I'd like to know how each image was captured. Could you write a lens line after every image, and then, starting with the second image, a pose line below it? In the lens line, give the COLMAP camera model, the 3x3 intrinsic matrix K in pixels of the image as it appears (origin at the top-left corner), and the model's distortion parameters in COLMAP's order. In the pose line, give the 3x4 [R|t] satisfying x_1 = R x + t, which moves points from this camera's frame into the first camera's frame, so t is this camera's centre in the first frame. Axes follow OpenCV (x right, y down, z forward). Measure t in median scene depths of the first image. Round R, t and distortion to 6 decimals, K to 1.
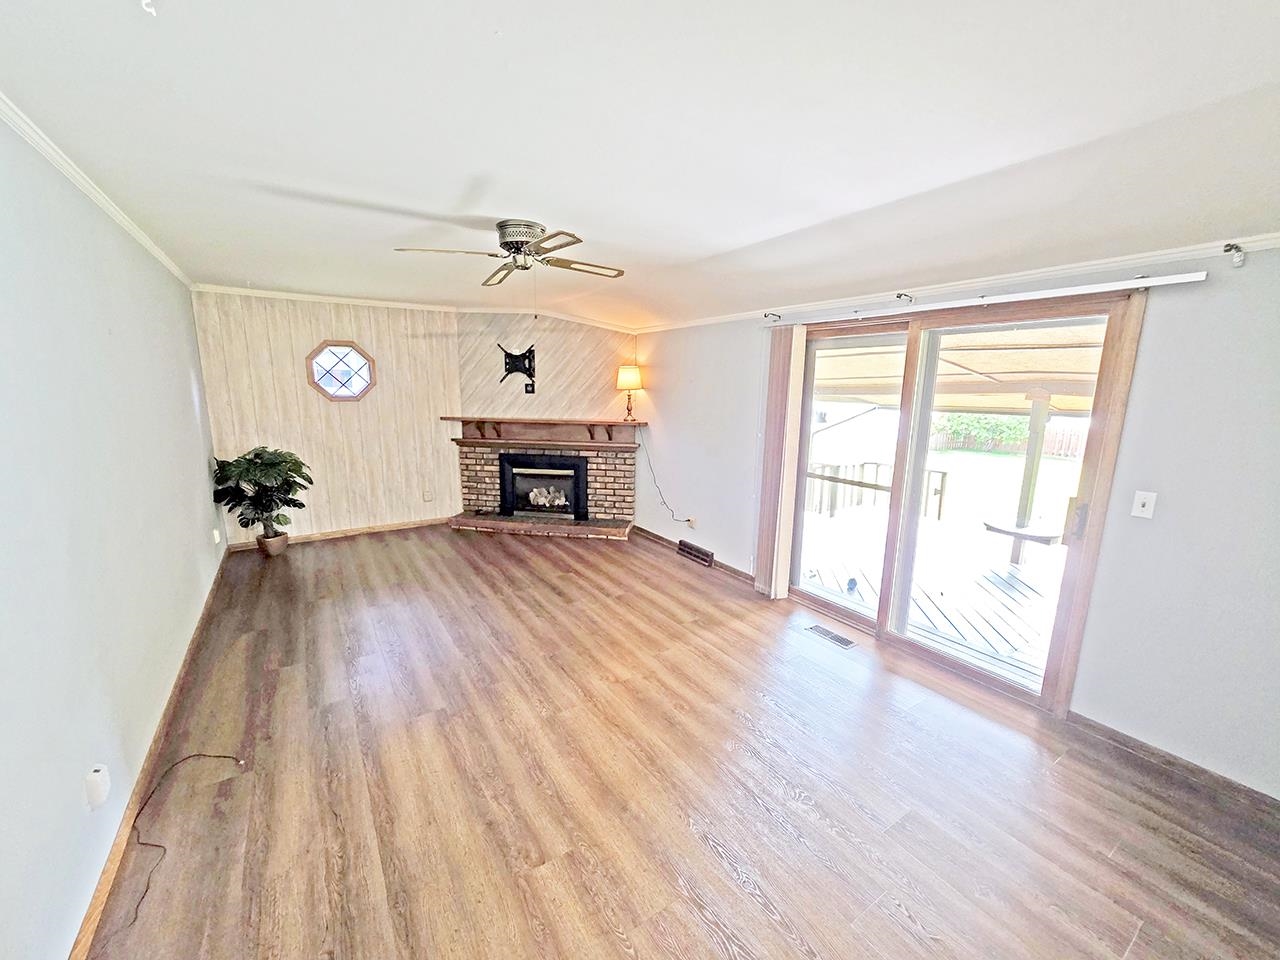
lens RADIAL K [[509.9, 0, 637.5], [0, 509.9, 480.2], [0, 0, 1]] dist [-0.004576, 0.001663]
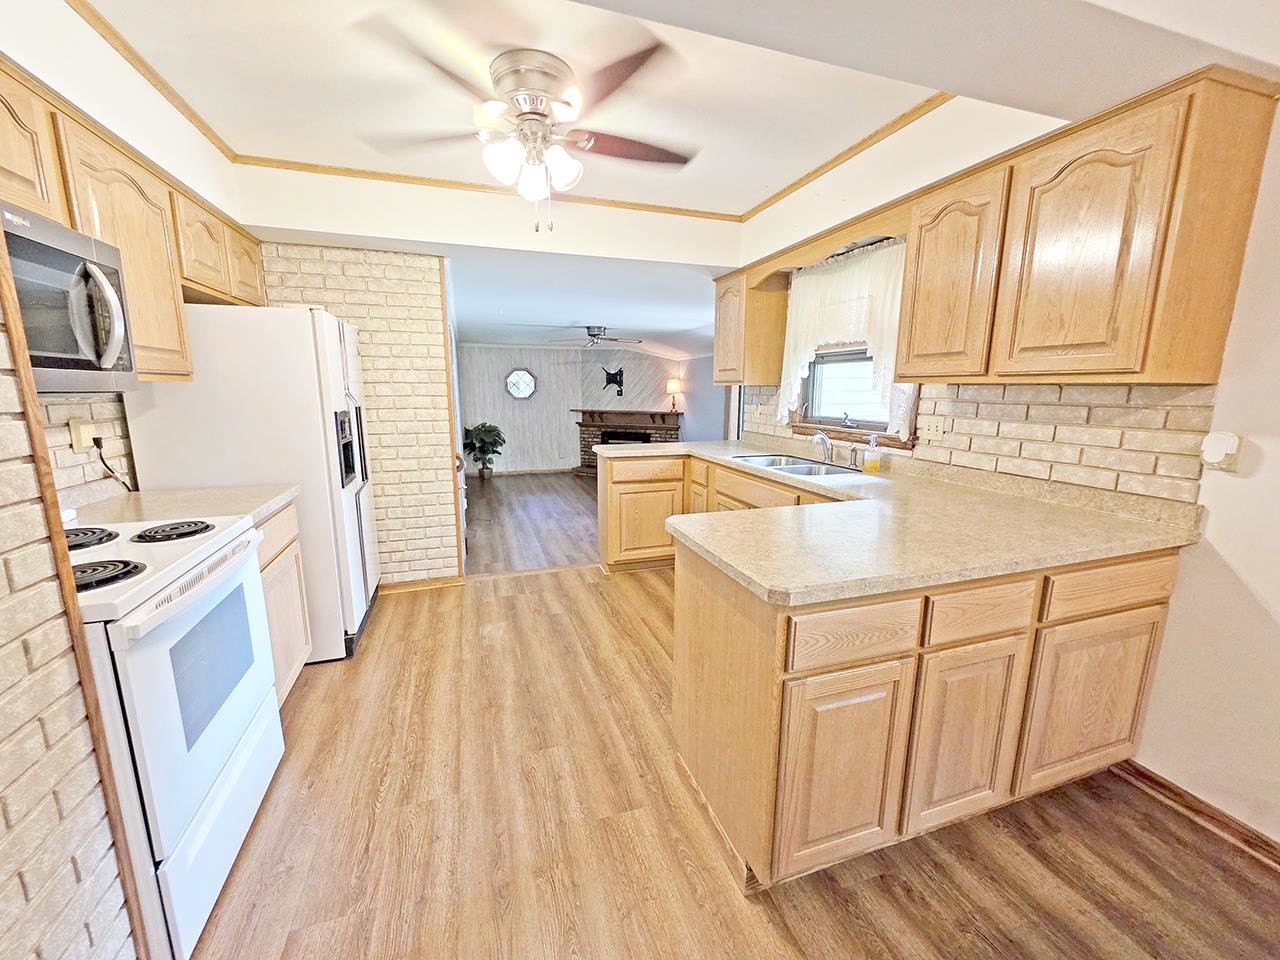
lens RADIAL K [[509.9, 0, 637.4], [0, 509.9, 481.8], [0, 0, 1]] dist [-0.004576, 0.001663]
pose [[0.964346, 0.040983, -0.261451, 0.334432], [-0.042925, 0.999077, -0.001721, 0.129366], [0.261139, 0.012882, 0.965215, -0.689560]]
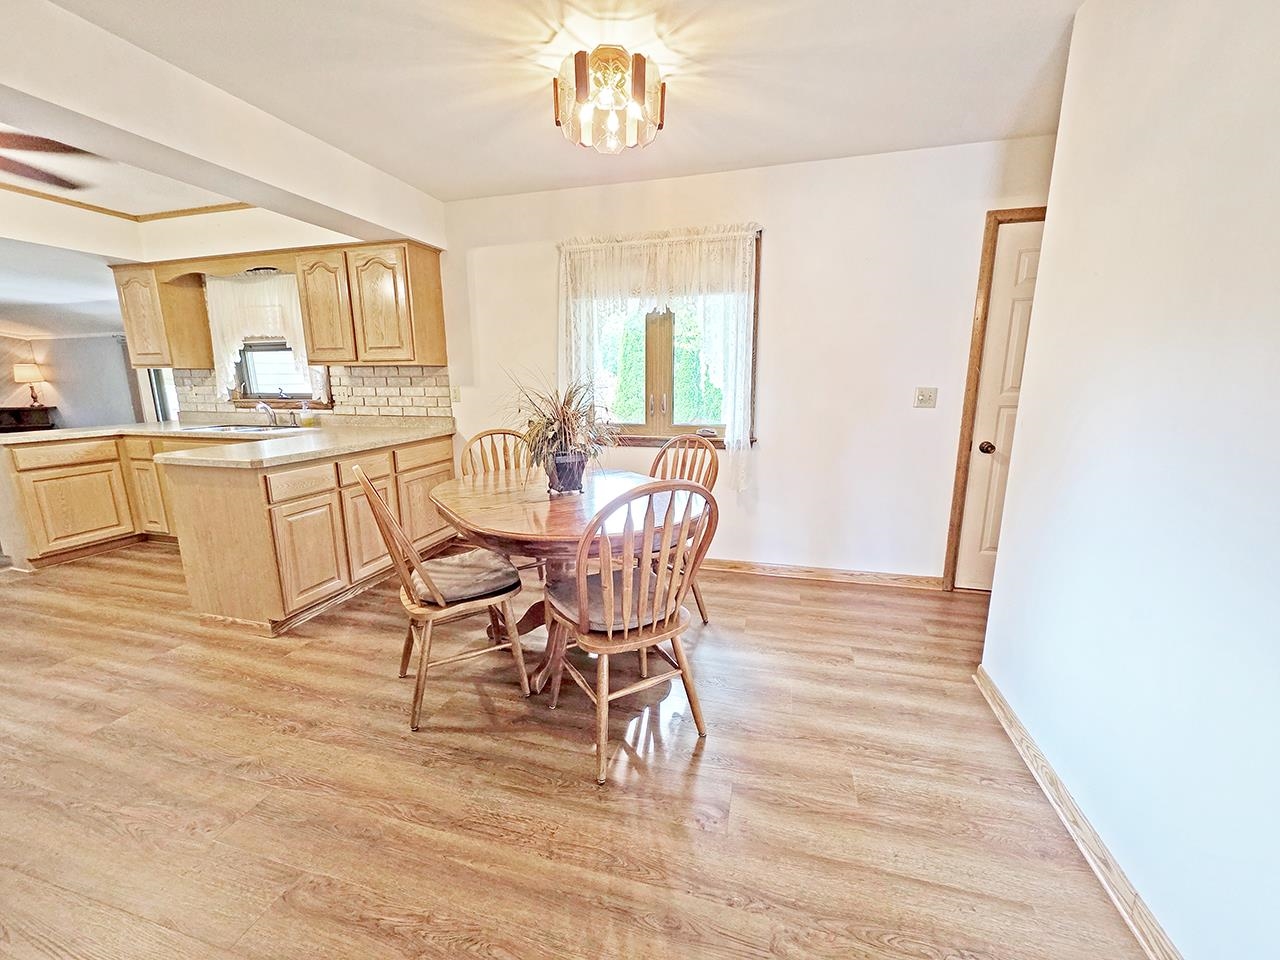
lens RADIAL K [[509.9, 0, 637.6], [0, 509.9, 479.2], [0, 0, 1]] dist [-0.004576, 0.001663]
pose [[0.755434, -0.143247, 0.639374, 0.302207], [0.135332, 0.988880, 0.061654, 0.206321], [-0.641096, 0.039952, 0.766420, -1.027423]]
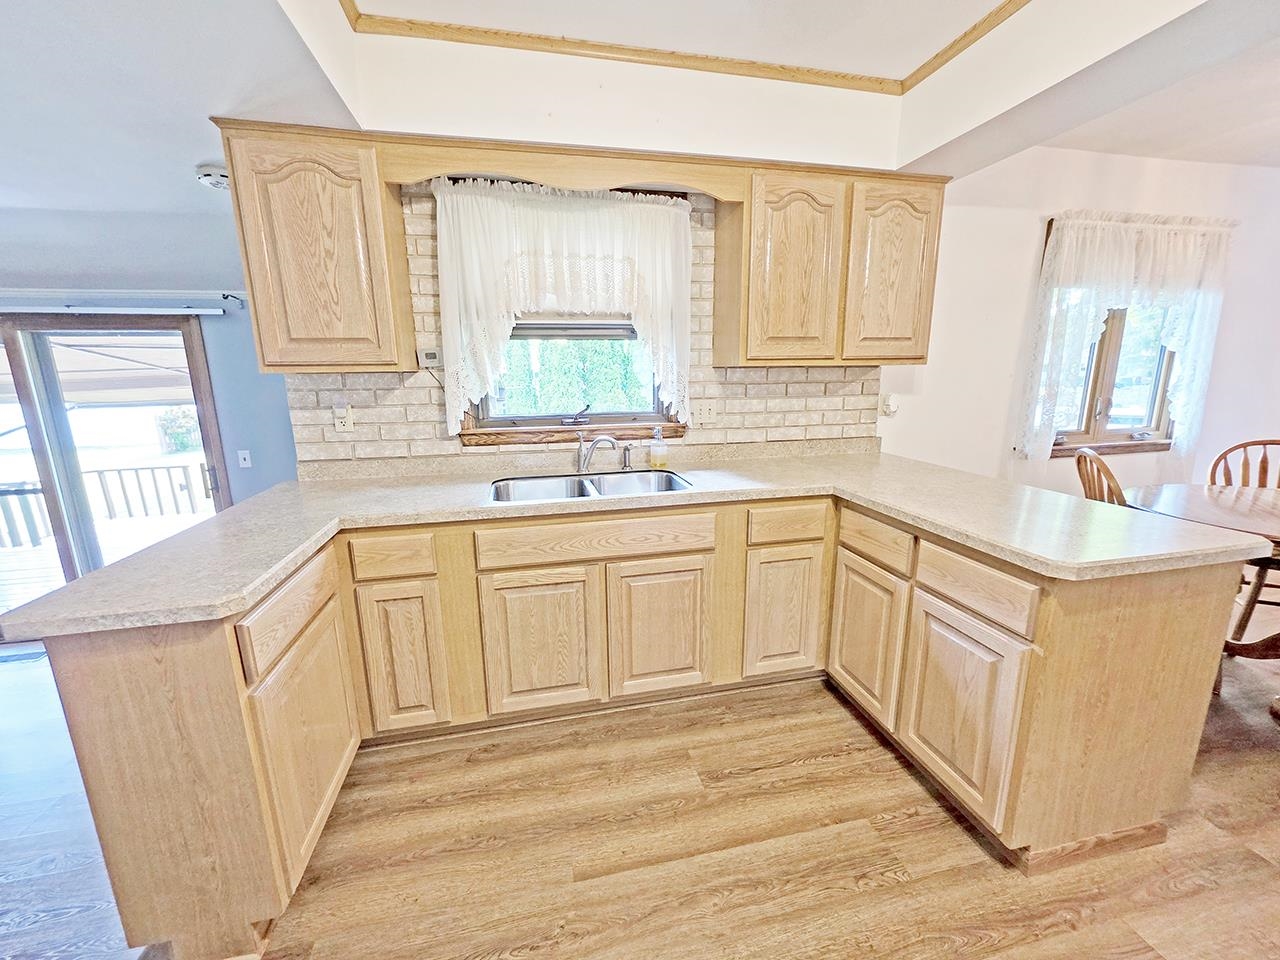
lens RADIAL K [[509.9, 0, 642.9], [0, 509.9, 477.6], [0, 0, 1]] dist [-0.004576, 0.001663]
pose [[0.352095, -0.206458, 0.912910, 0.007219], [0.191923, 0.970568, 0.145476, 0.046376], [-0.916076, 0.123987, 0.381356, -0.281126]]
